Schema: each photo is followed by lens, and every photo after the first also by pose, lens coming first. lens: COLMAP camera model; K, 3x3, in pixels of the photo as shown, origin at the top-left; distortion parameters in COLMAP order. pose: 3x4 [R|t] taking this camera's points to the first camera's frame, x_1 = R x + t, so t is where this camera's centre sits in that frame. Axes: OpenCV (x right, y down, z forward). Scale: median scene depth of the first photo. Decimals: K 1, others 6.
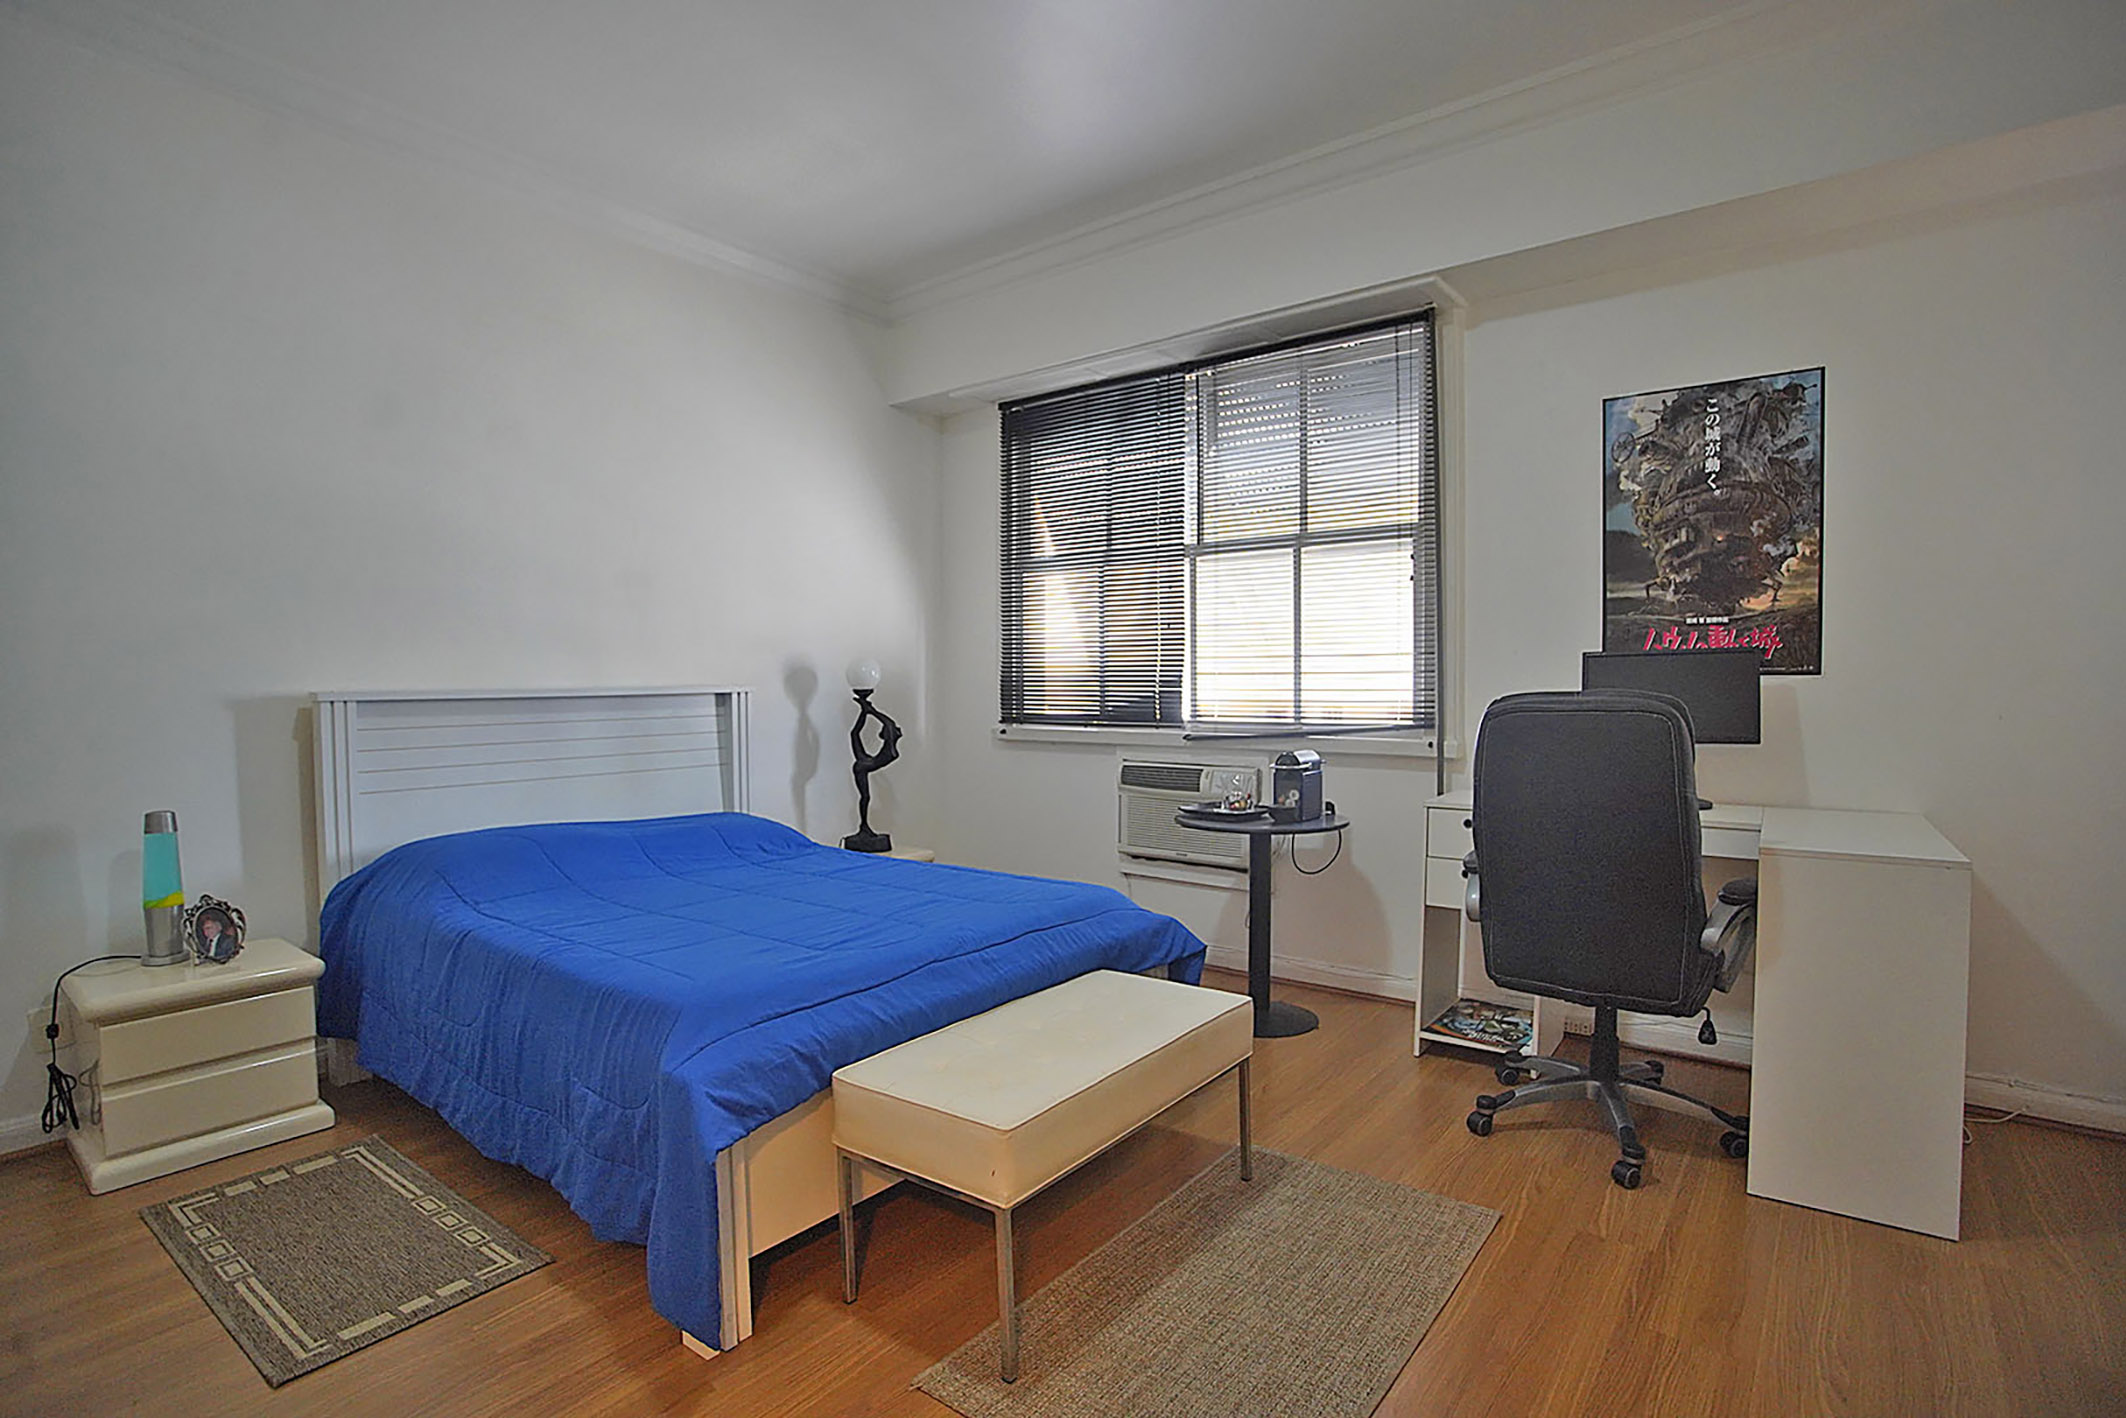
lens RADIAL K [[1046.0, 0, 1053.6], [0, 1046.0, 726.3], [0, 0, 1]] dist [-0.085855, 0.041781]
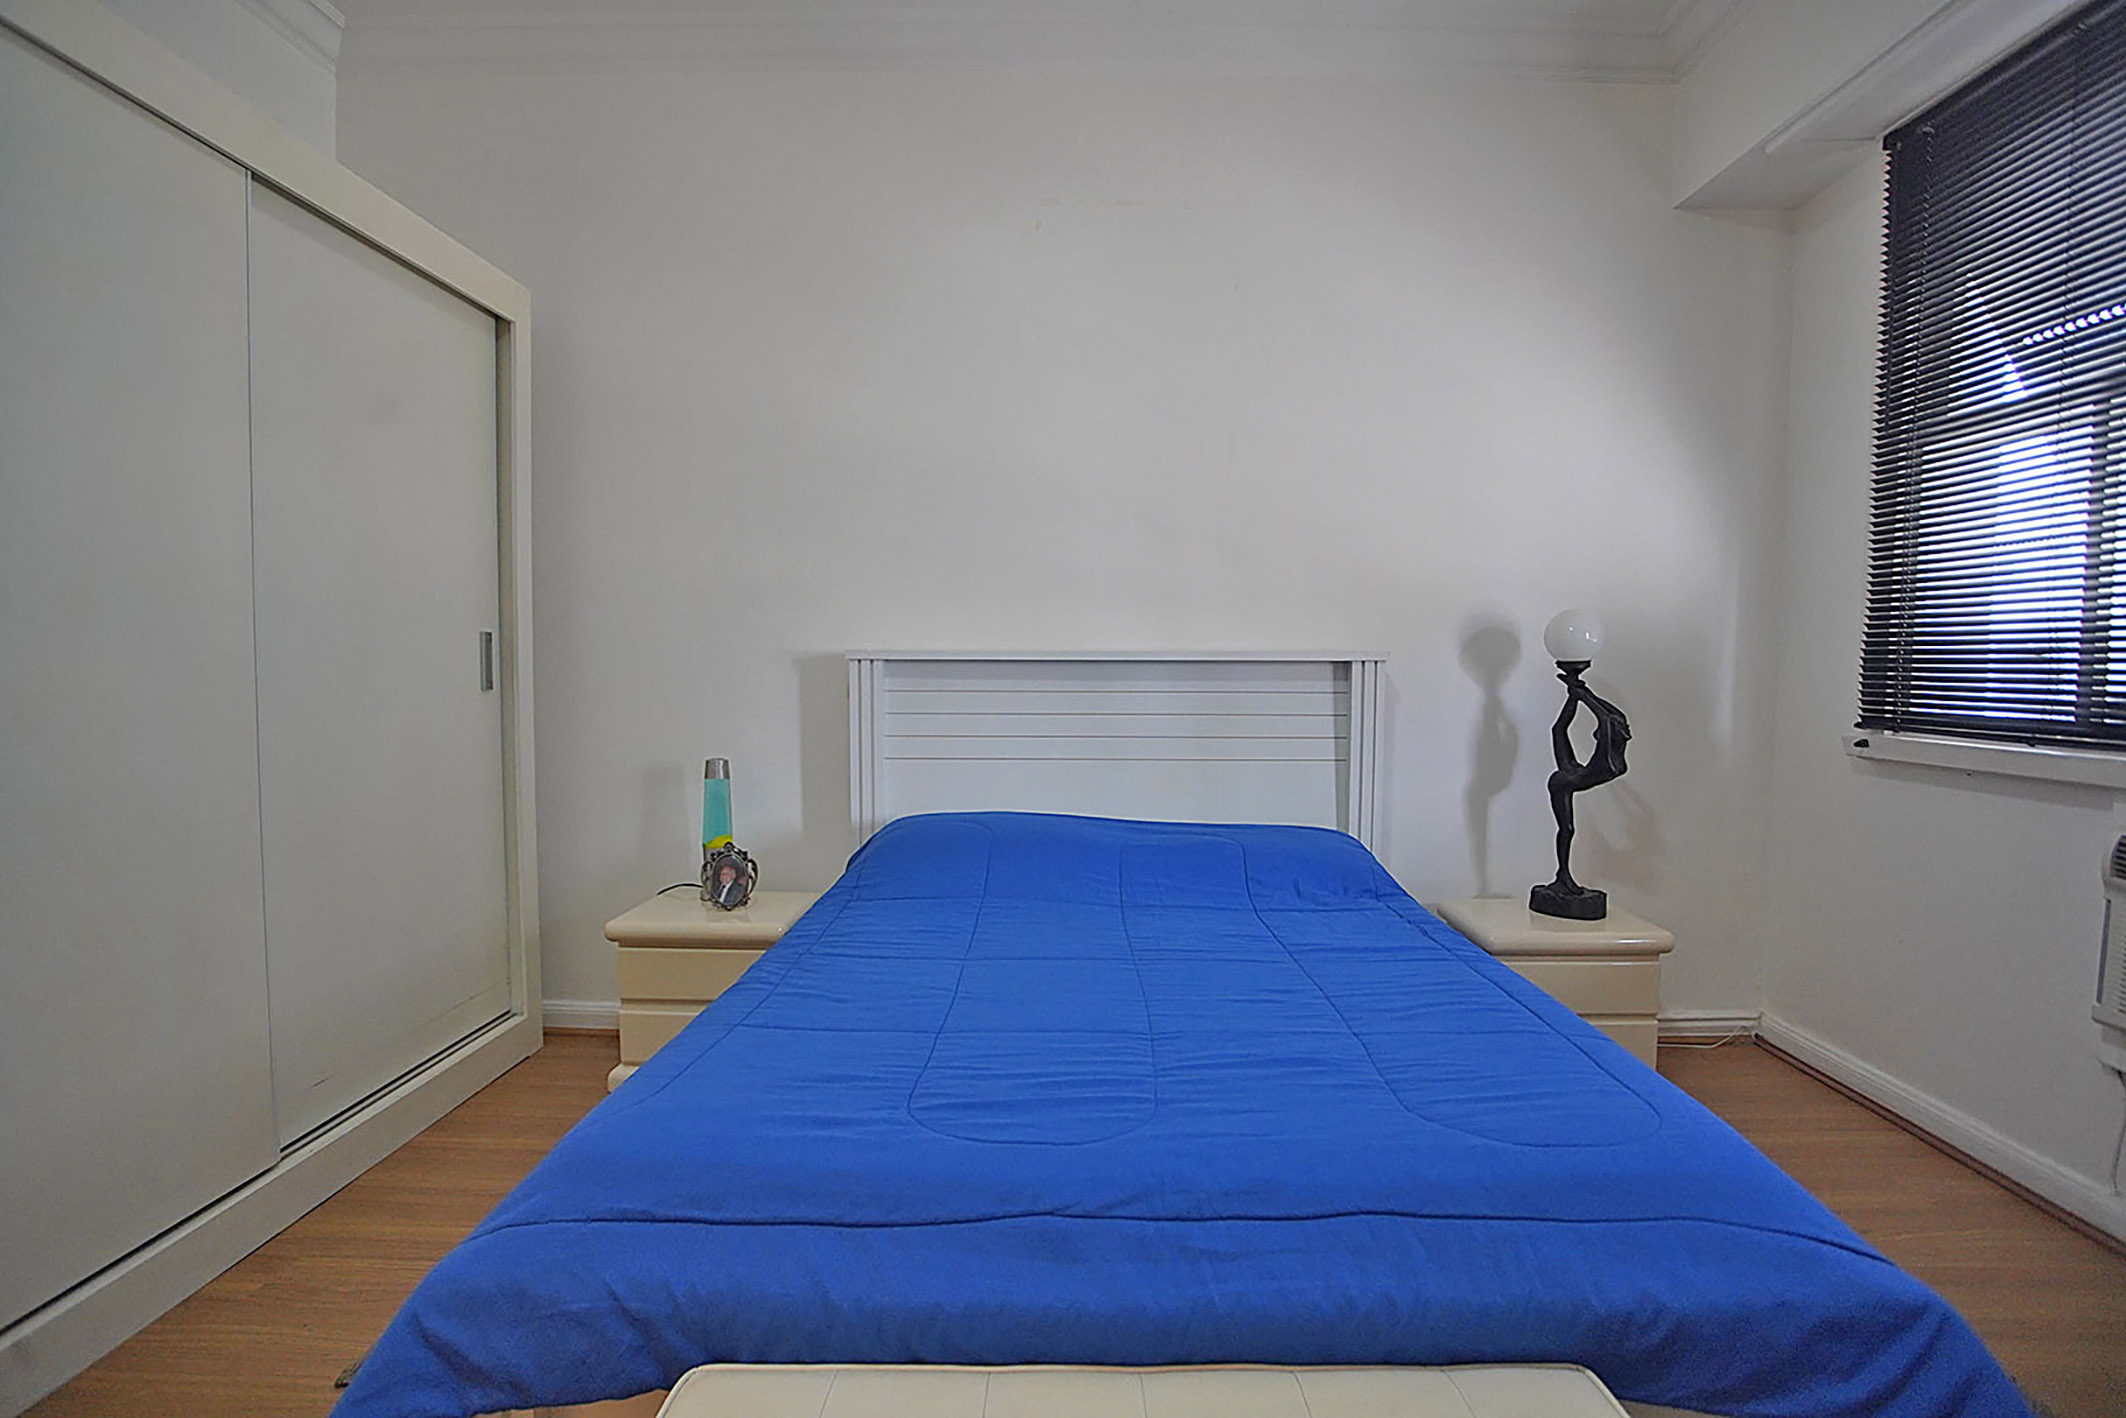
lens RADIAL K [[1046.0, 0, 1053.6], [0, 1046.0, 726.3], [0, 0, 1]] dist [-0.085855, 0.041781]
pose [[0.605703, 0.059884, -0.793434, 0.125507], [-0.044943, 0.998147, 0.041025, -0.007151], [0.794421, 0.010811, 0.607272, 0.368284]]
